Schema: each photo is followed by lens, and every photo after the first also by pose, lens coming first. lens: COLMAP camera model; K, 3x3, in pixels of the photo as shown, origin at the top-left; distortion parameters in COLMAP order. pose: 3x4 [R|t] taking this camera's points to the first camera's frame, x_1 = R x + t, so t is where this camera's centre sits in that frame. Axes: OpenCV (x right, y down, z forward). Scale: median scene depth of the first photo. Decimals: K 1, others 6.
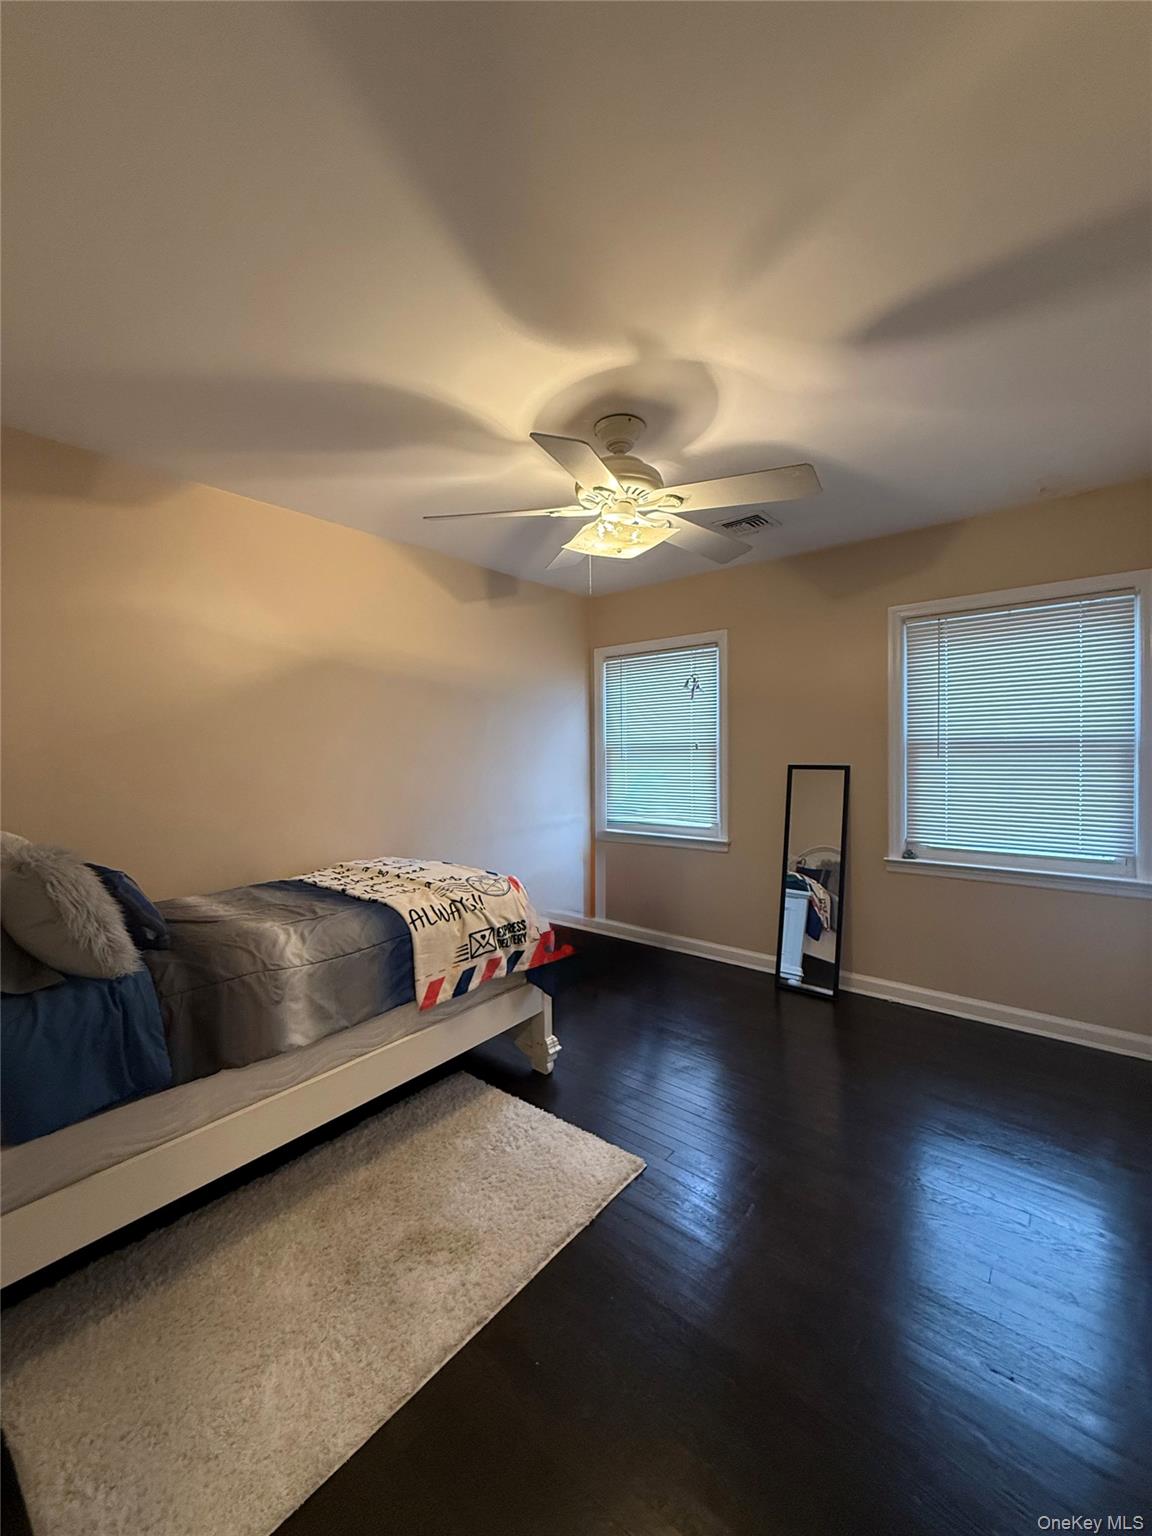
lens RADIAL K [[620.7, 0, 578.2], [0, 620.7, 761.1], [0, 0, 1]] dist [0.000216, -0.000076]
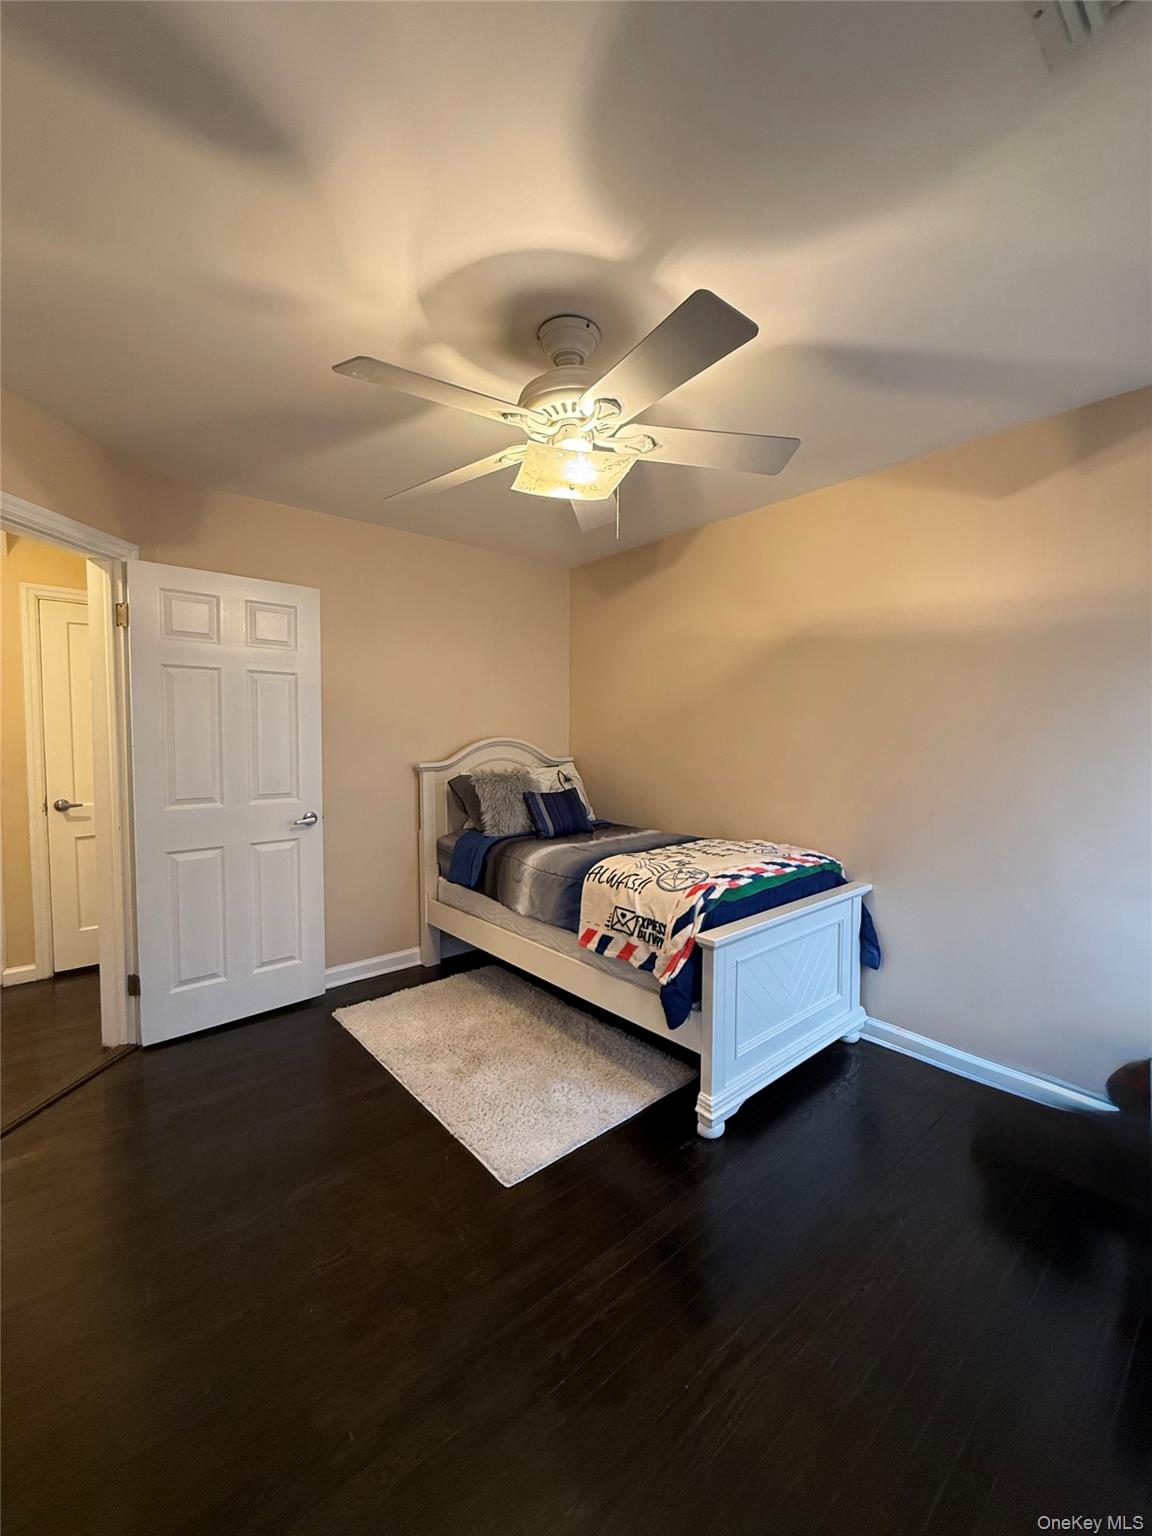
lens RADIAL K [[620.7, 0, 578.2], [0, 620.7, 761.1], [0, 0, 1]] dist [0.000216, -0.000076]
pose [[-0.186697, 0.052889, -0.980993, 0.906996], [-0.018479, 0.998184, 0.057332, -0.026844], [0.982244, 0.028832, -0.185381, 1.196330]]
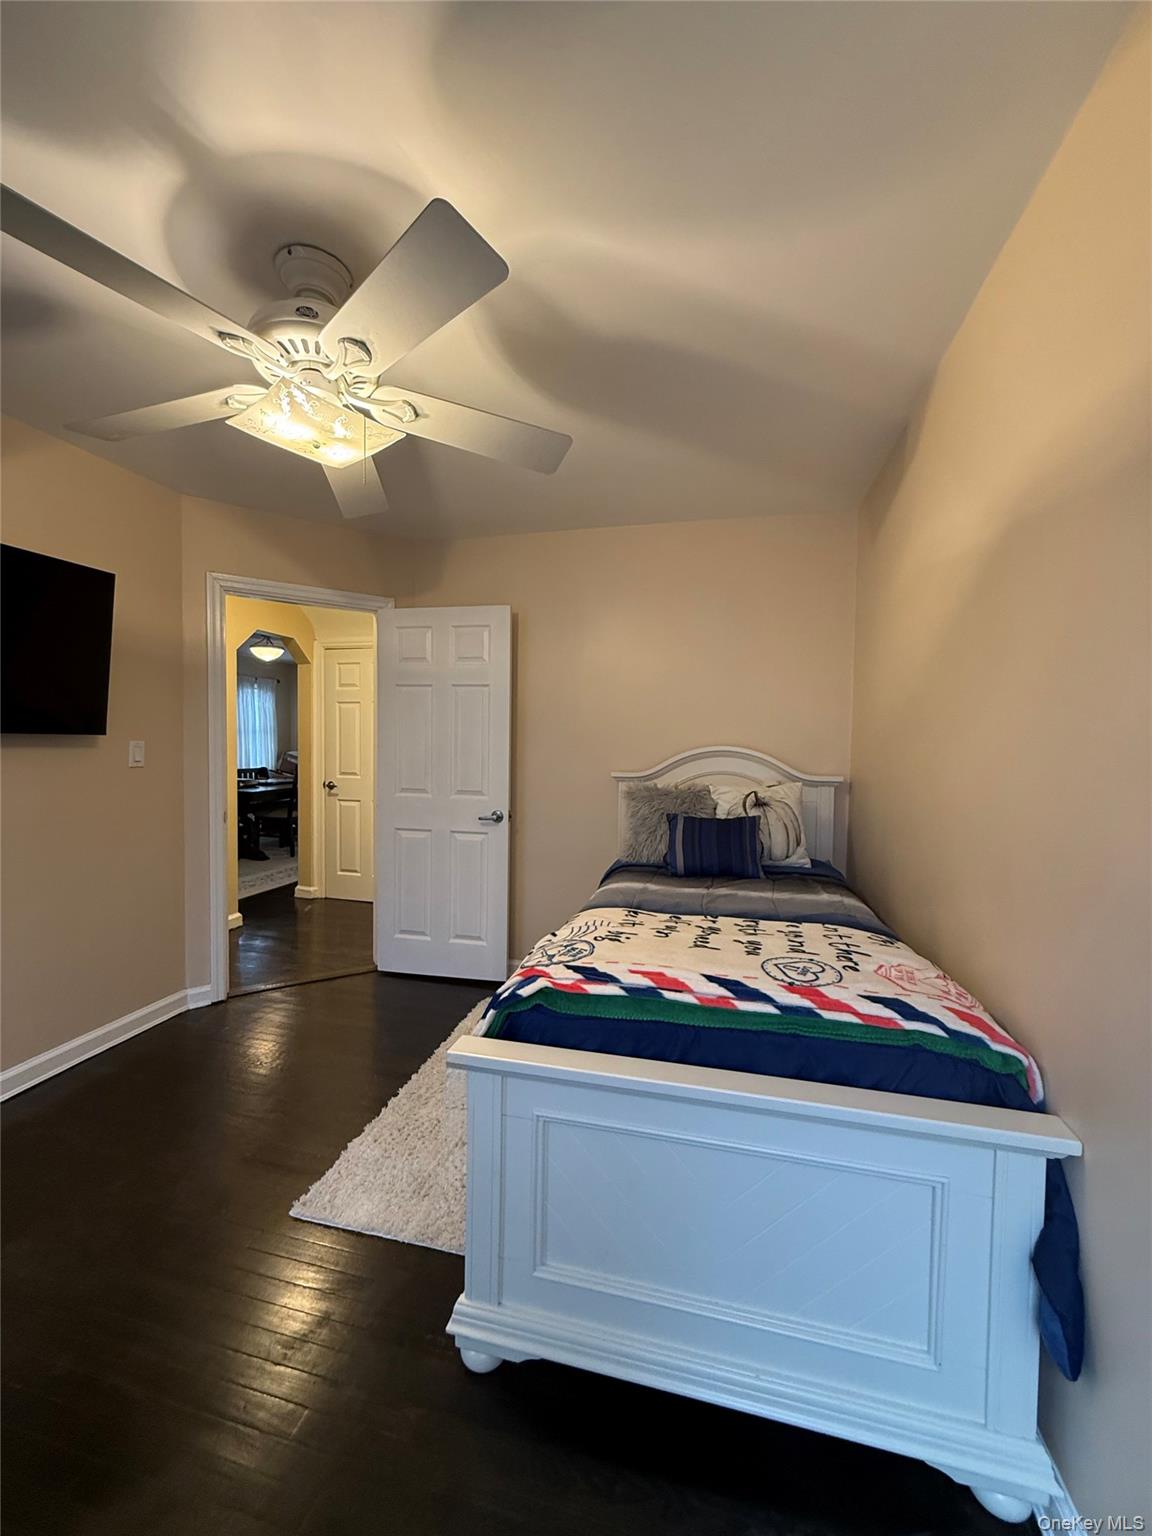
lens RADIAL K [[620.7, 0, 578.2], [0, 620.7, 761.1], [0, 0, 1]] dist [0.000216, -0.000076]
pose [[-0.911391, 0.008511, -0.411454, 0.094054], [-0.013115, 0.998678, 0.049709, -0.020619], [0.411333, 0.050700, -0.910074, 1.819773]]
